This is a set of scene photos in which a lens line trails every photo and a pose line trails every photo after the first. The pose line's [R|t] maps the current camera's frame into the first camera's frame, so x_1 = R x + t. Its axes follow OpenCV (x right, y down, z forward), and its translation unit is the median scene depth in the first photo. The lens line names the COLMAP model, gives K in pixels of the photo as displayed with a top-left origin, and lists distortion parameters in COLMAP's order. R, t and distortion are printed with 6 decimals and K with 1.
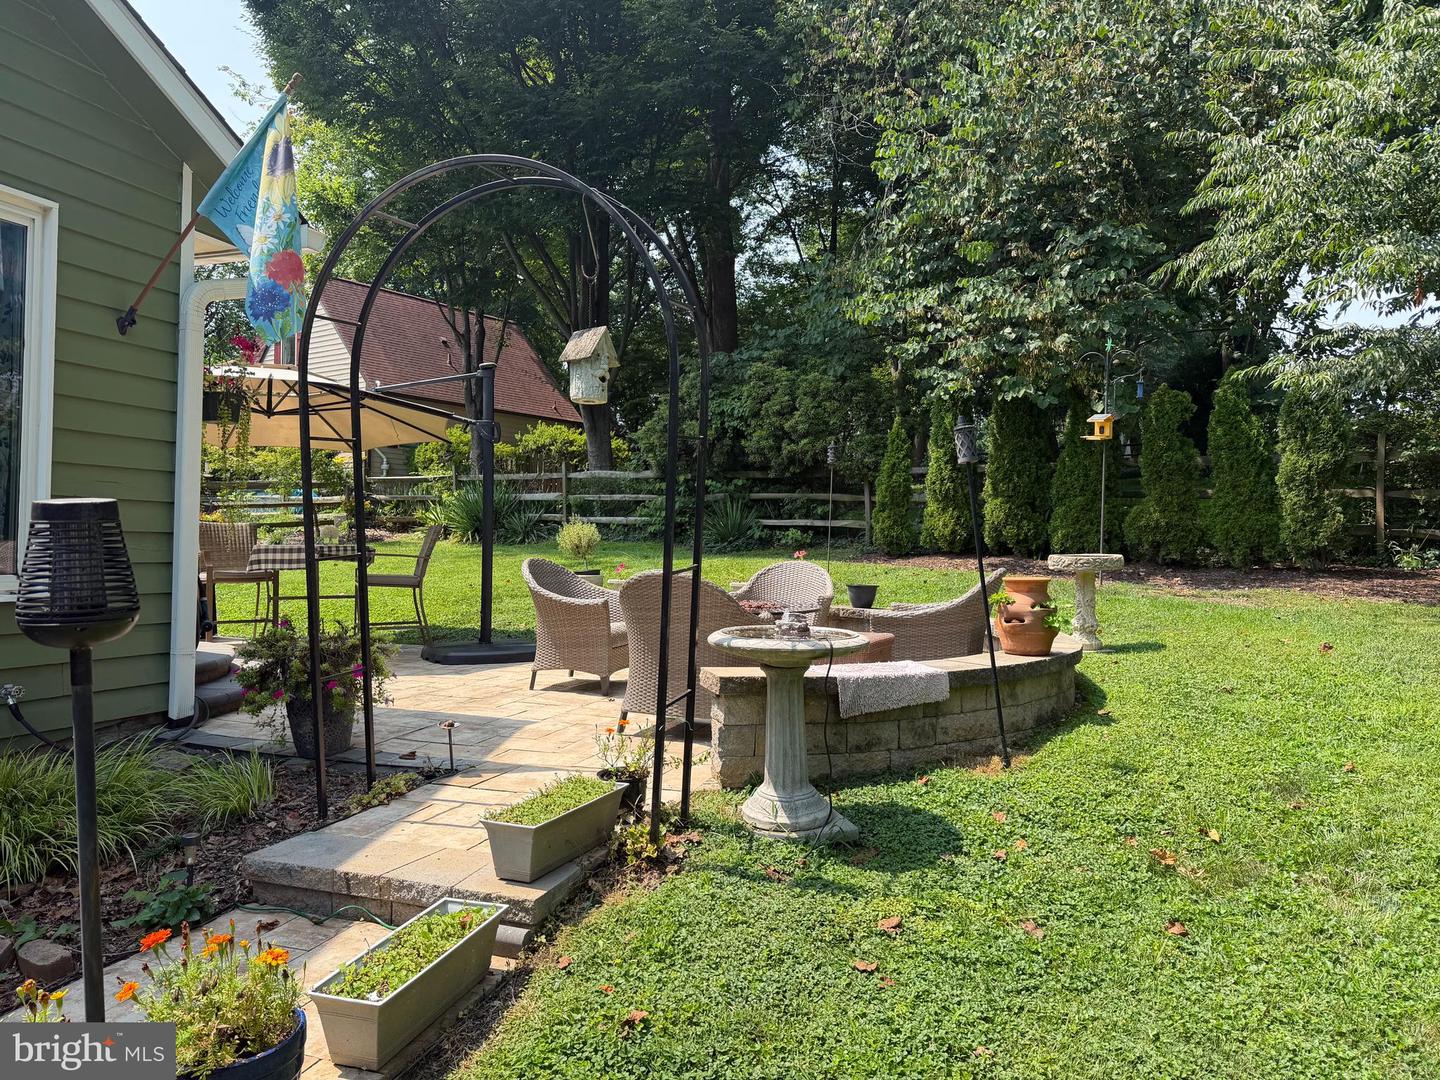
lens RADIAL K [[1009.1, 0, 725.7], [0, 1009.1, 546.7], [0, 0, 1]] dist [0.070081, -0.093037]
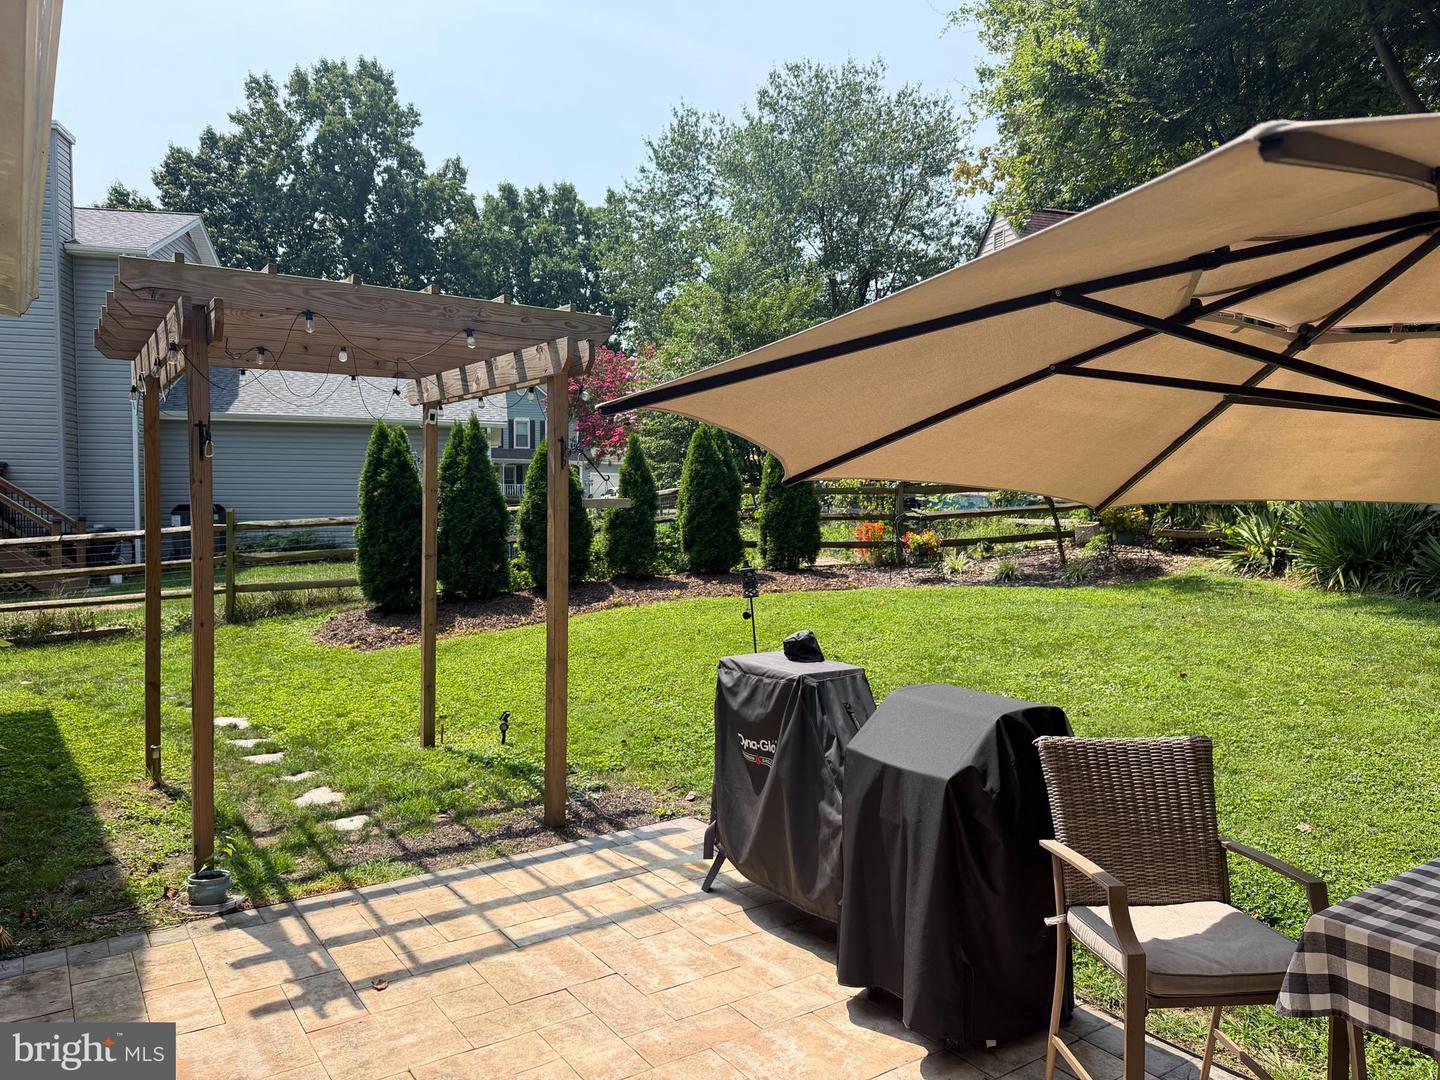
lens RADIAL K [[1009.1, 0, 714.0], [0, 1009.1, 532.3], [0, 0, 1]] dist [0.070081, -0.093037]
pose [[0.814972, 0.011574, -0.579385, -0.919964], [0.005705, 0.999592, 0.027993, -0.236543], [0.579472, -0.026119, 0.814573, 1.465064]]
